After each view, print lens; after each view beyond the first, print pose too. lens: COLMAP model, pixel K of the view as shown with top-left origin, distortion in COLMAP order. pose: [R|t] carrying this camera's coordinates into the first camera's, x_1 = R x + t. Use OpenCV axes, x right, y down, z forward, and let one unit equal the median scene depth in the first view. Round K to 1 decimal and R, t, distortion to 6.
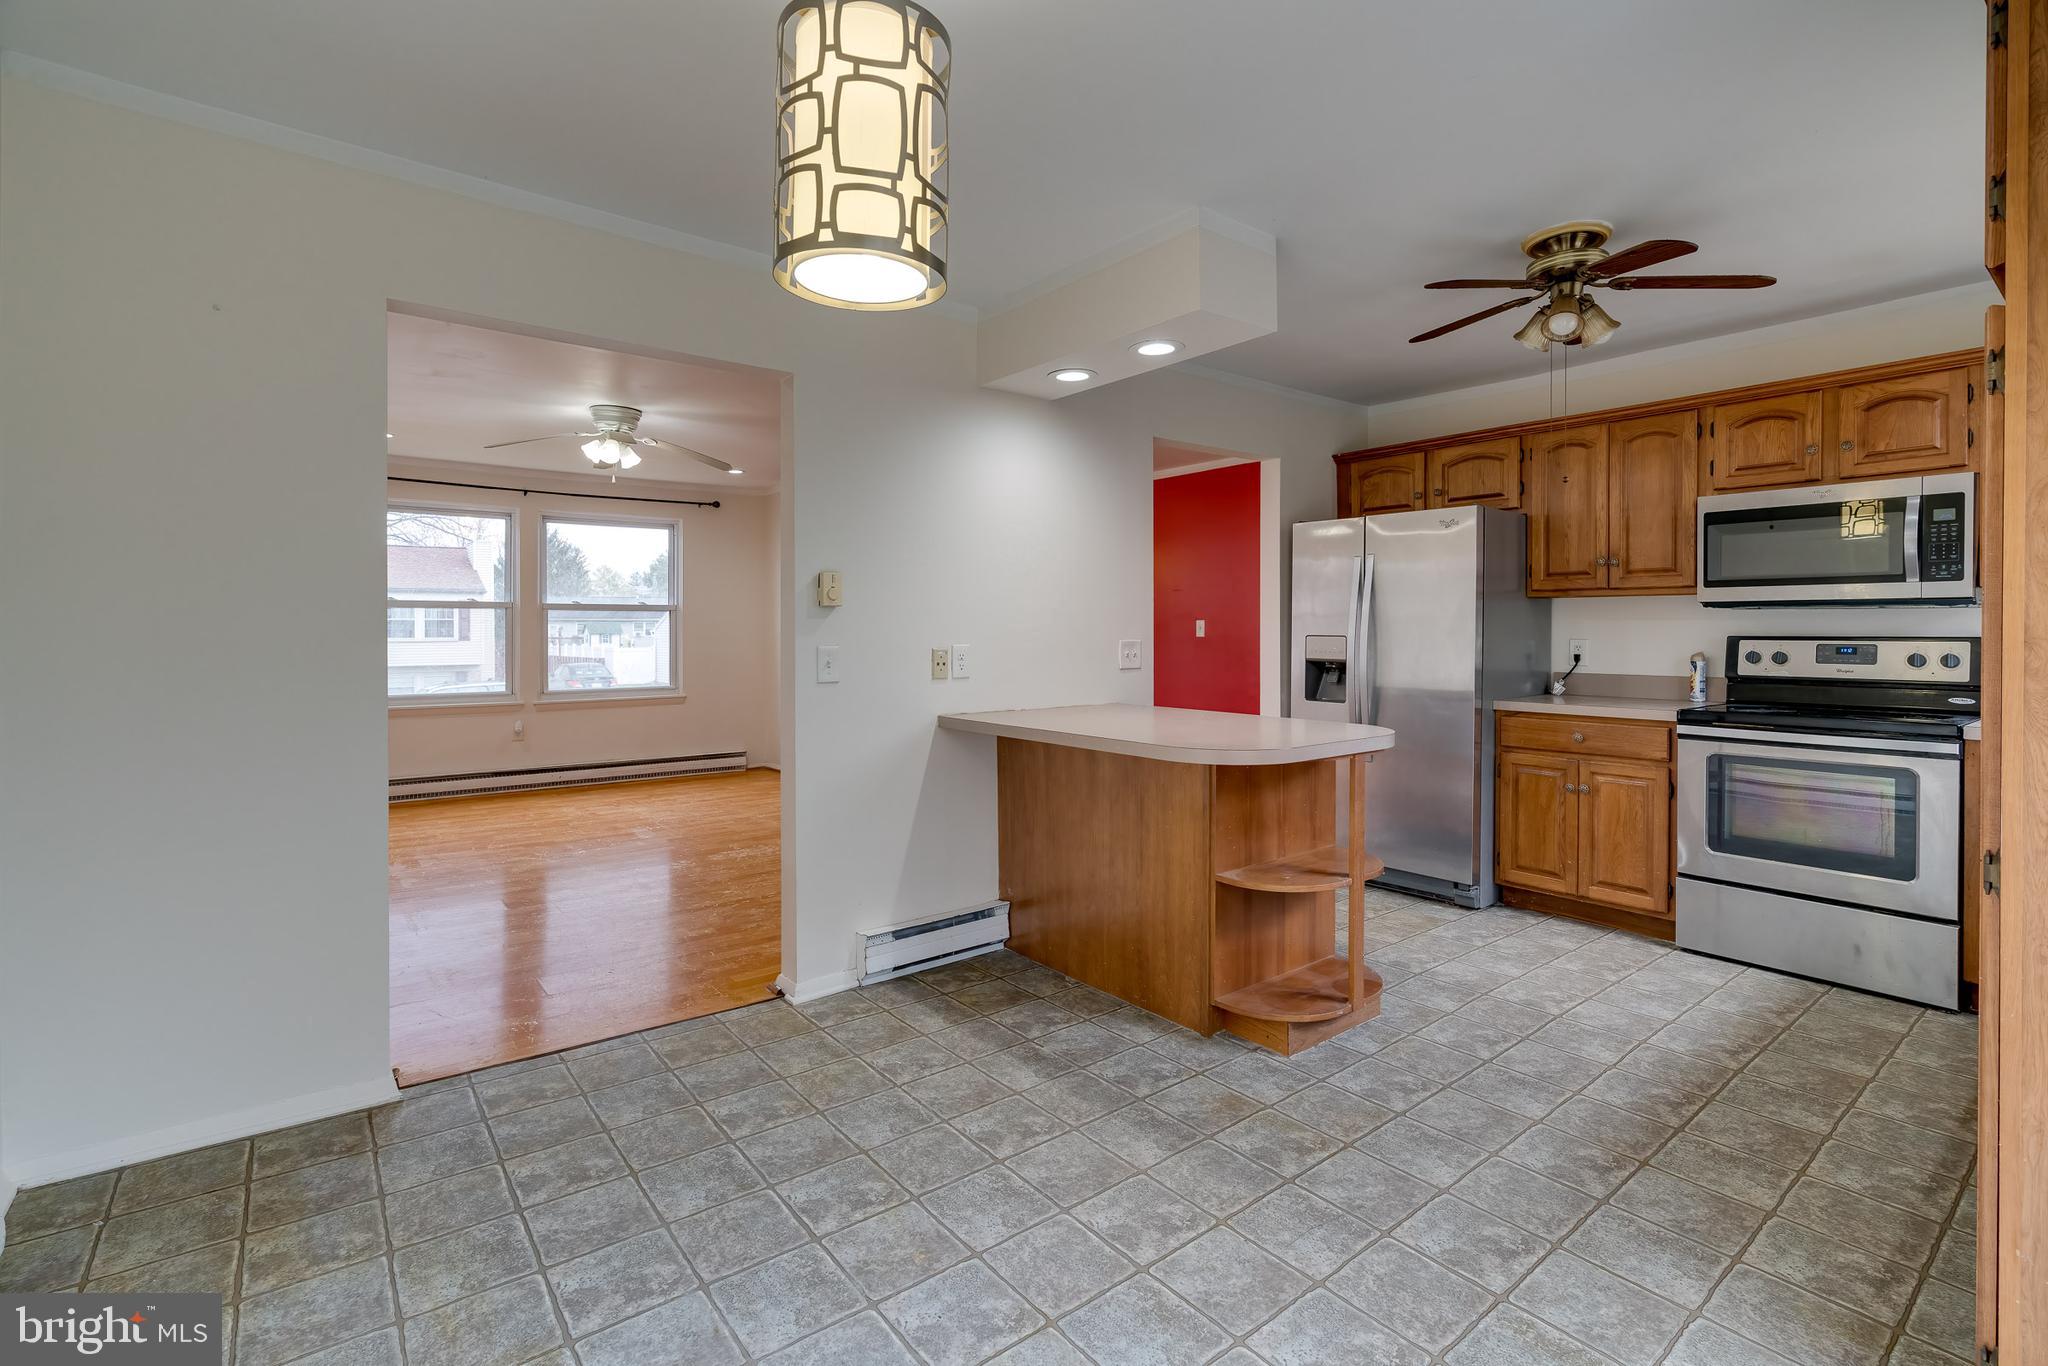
lens RADIAL K [[931.5, 0, 1024.0], [0, 931.5, 643.5], [0, 0, 1]] dist [-0.008994, 0.003096]
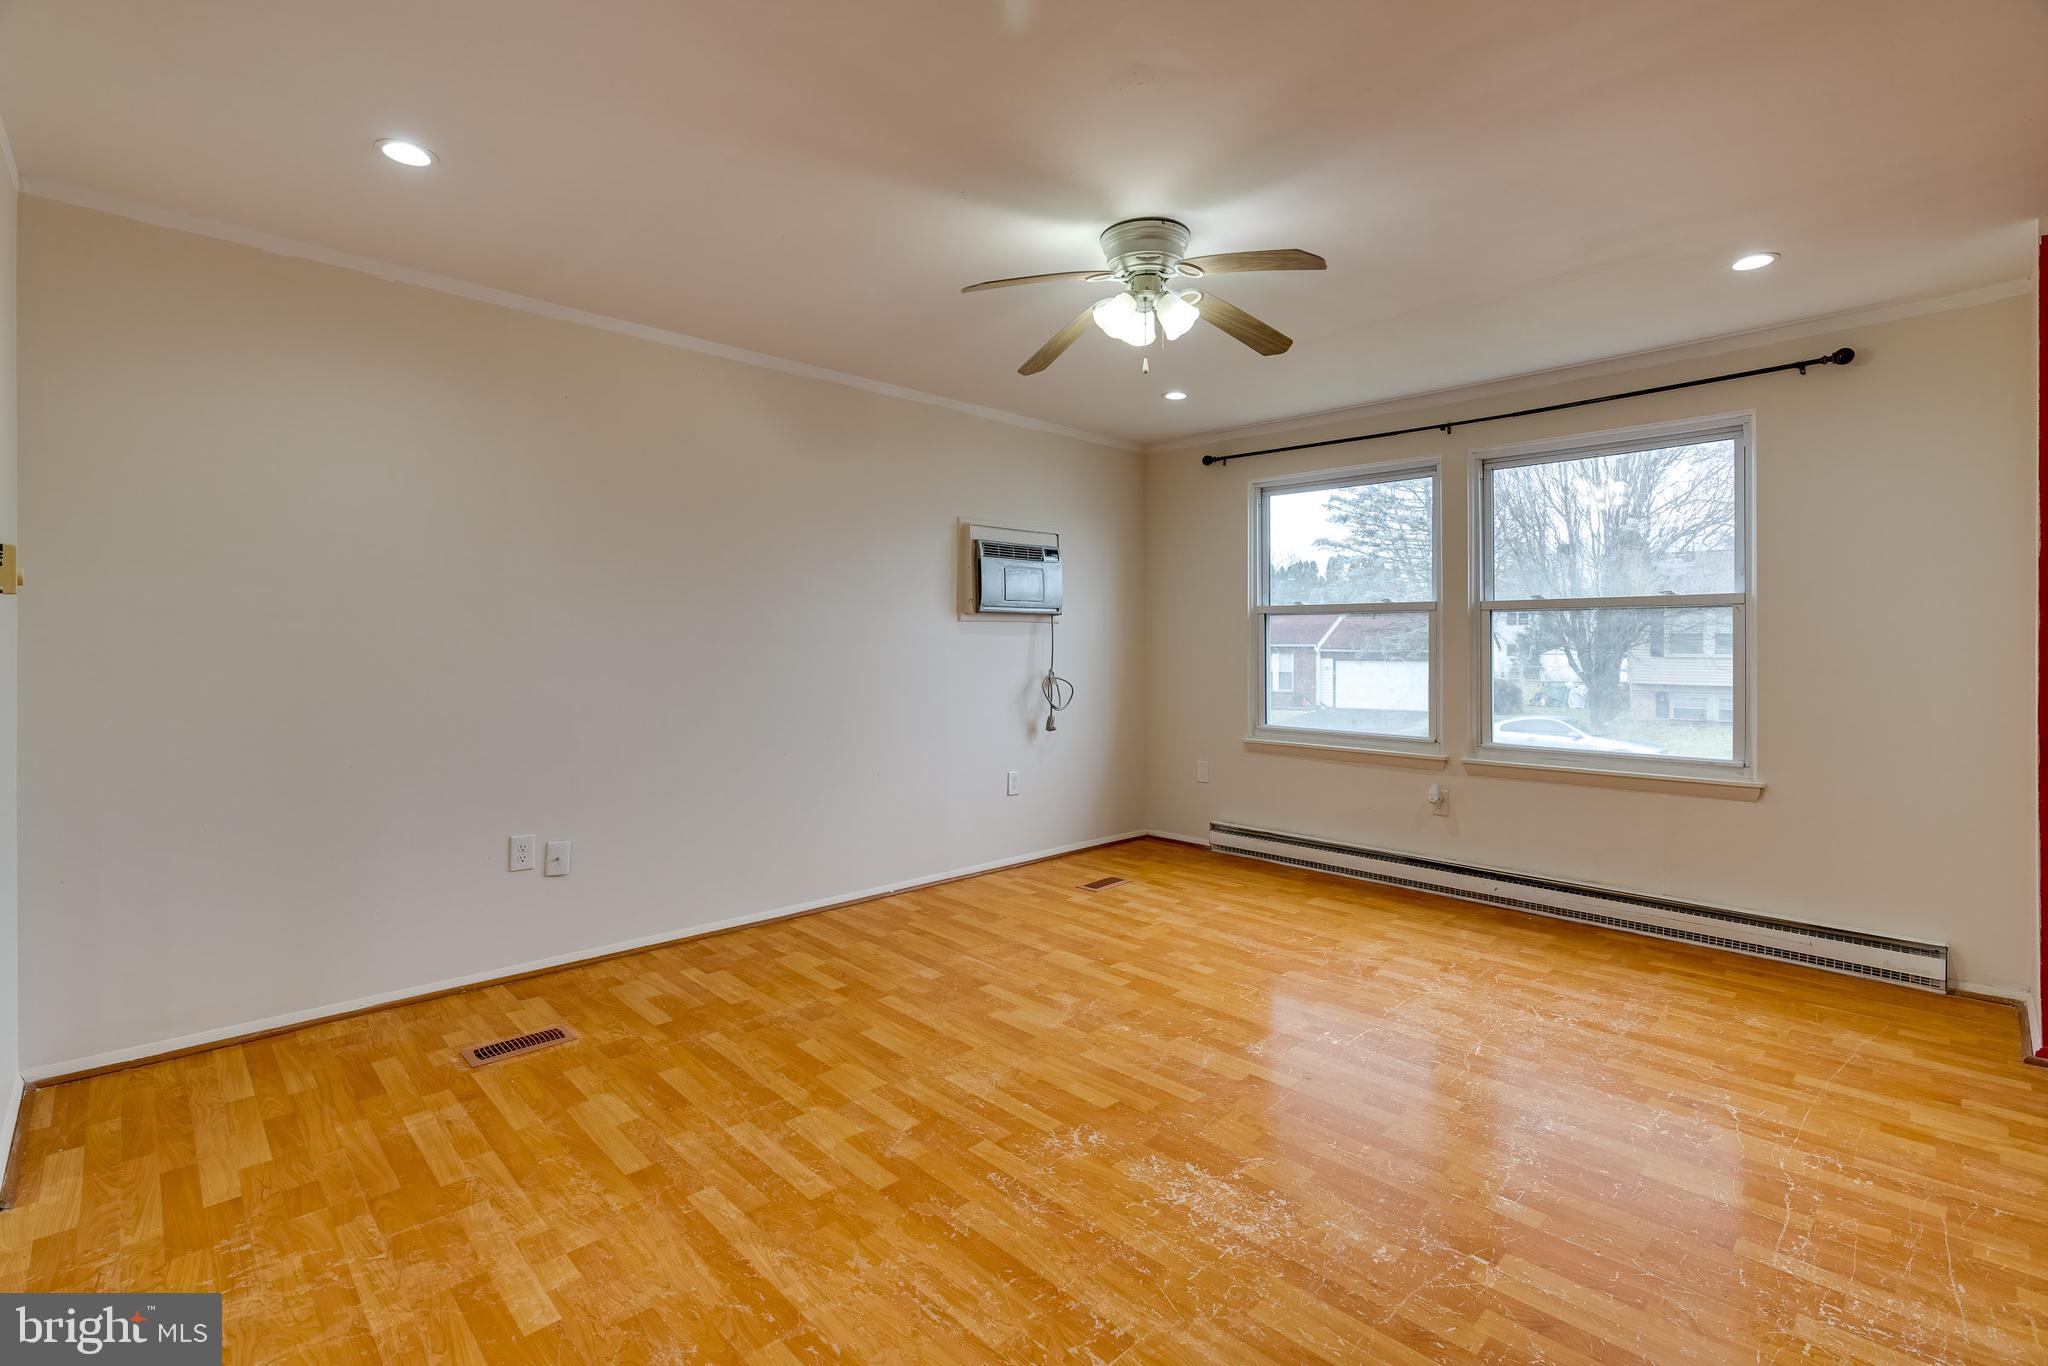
lens RADIAL K [[931.5, 0, 1031.5], [0, 931.5, 634.1], [0, 0, 1]] dist [-0.008994, 0.003096]
pose [[0.112088, -0.010535, -0.993642, 0.131039], [-0.016198, 0.999792, -0.012427, -0.018271], [0.993566, 0.017488, 0.111894, 1.286146]]
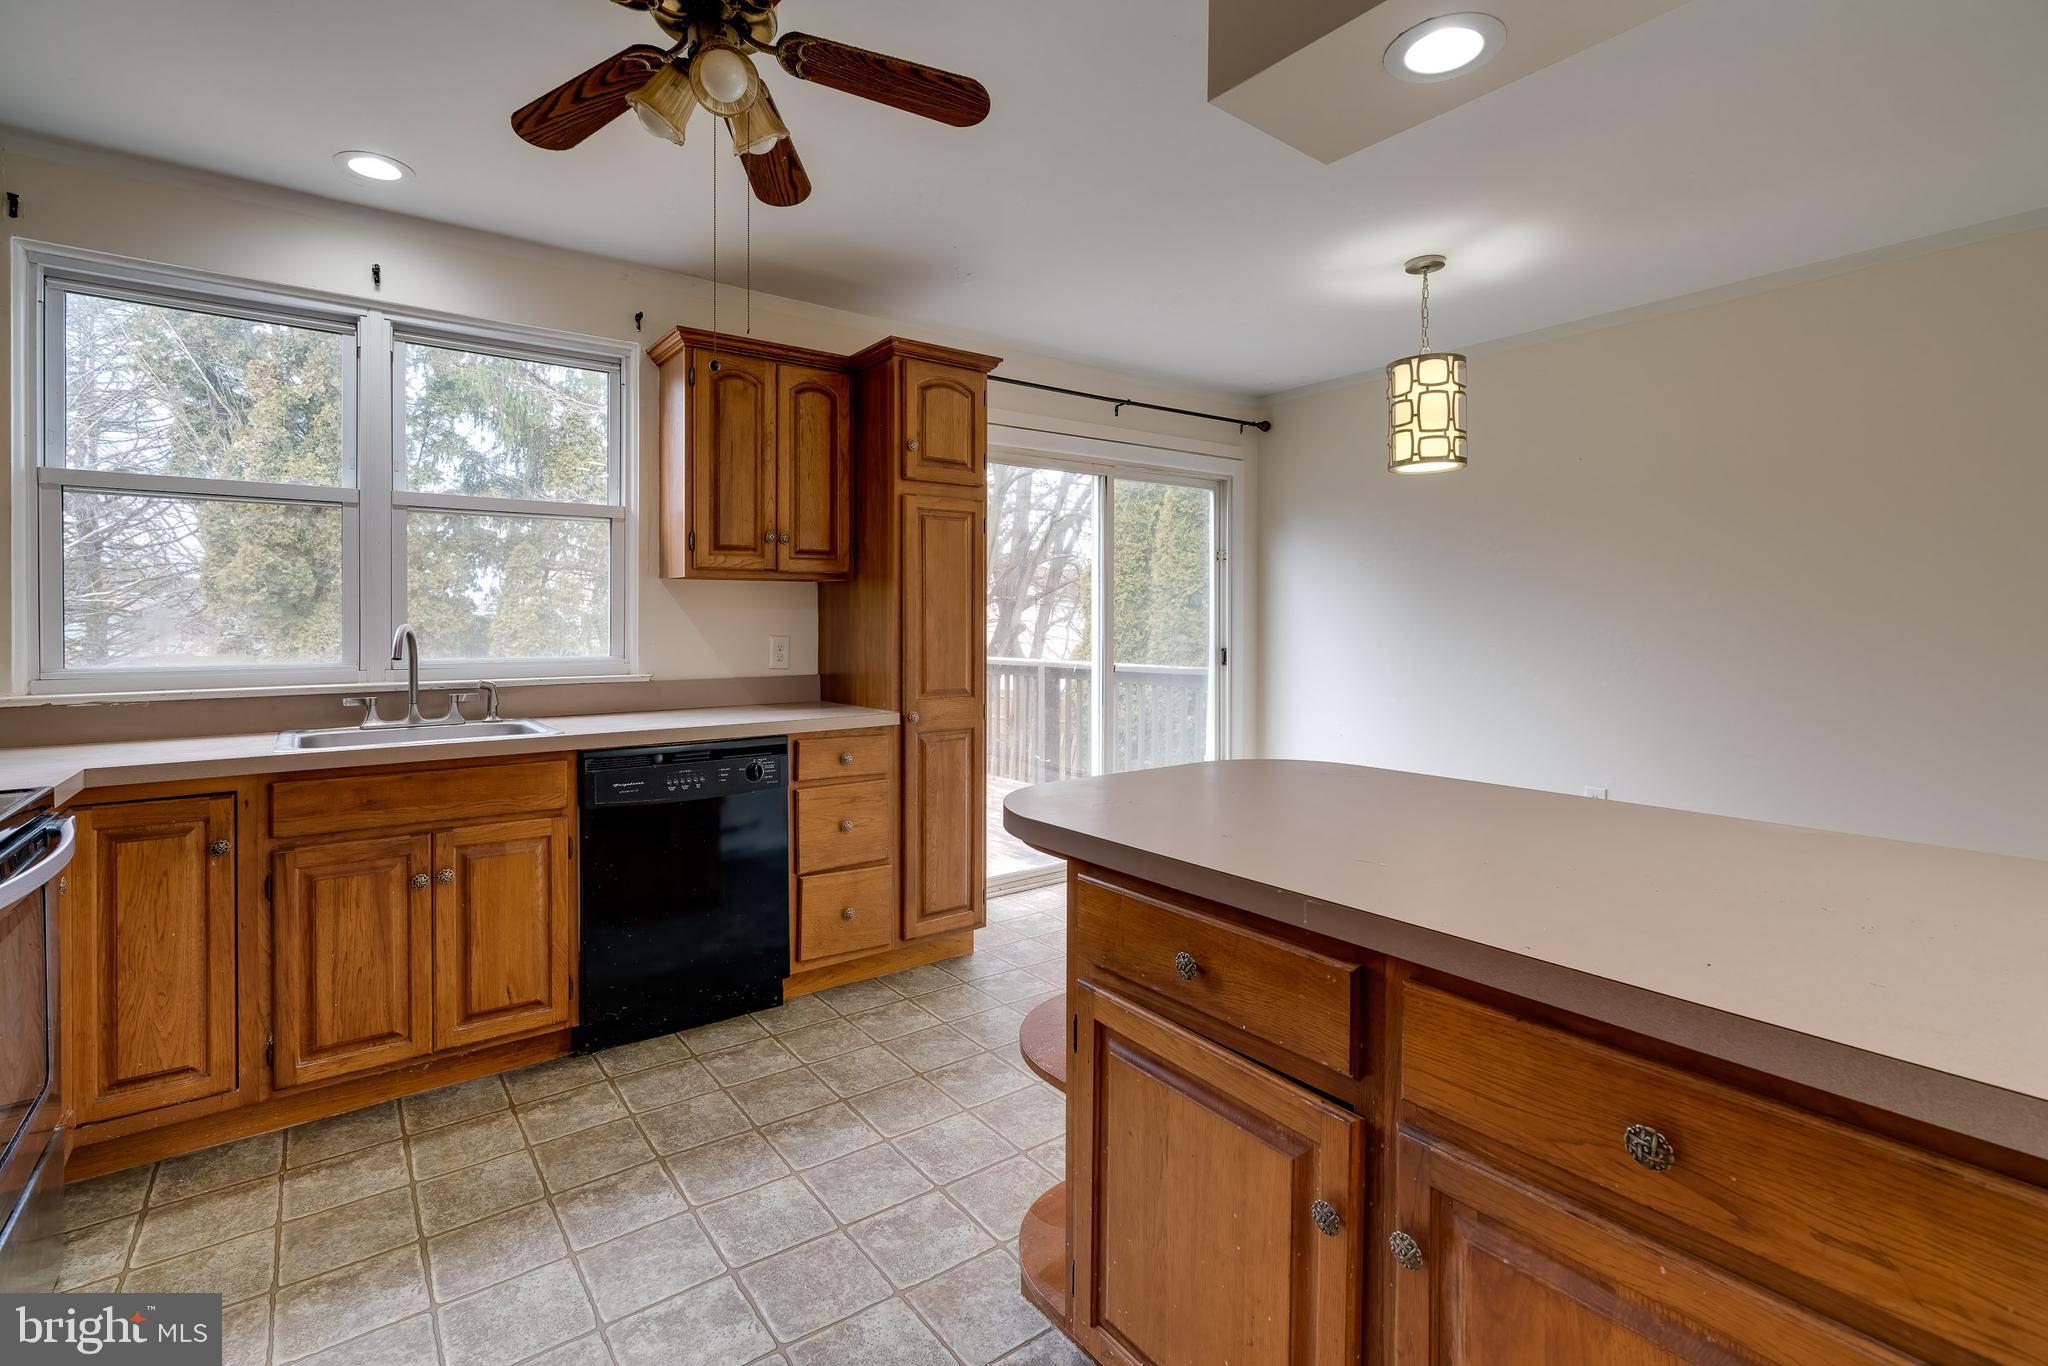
lens RADIAL K [[931.5, 0, 1031.2], [0, 931.5, 639.4], [0, 0, 1]] dist [-0.008994, 0.003096]
pose [[-0.999915, 0.001853, 0.012878, 0.308725], [0.002302, 0.999389, 0.034880, -0.020797], [-0.012806, 0.034906, -0.999309, 1.303606]]
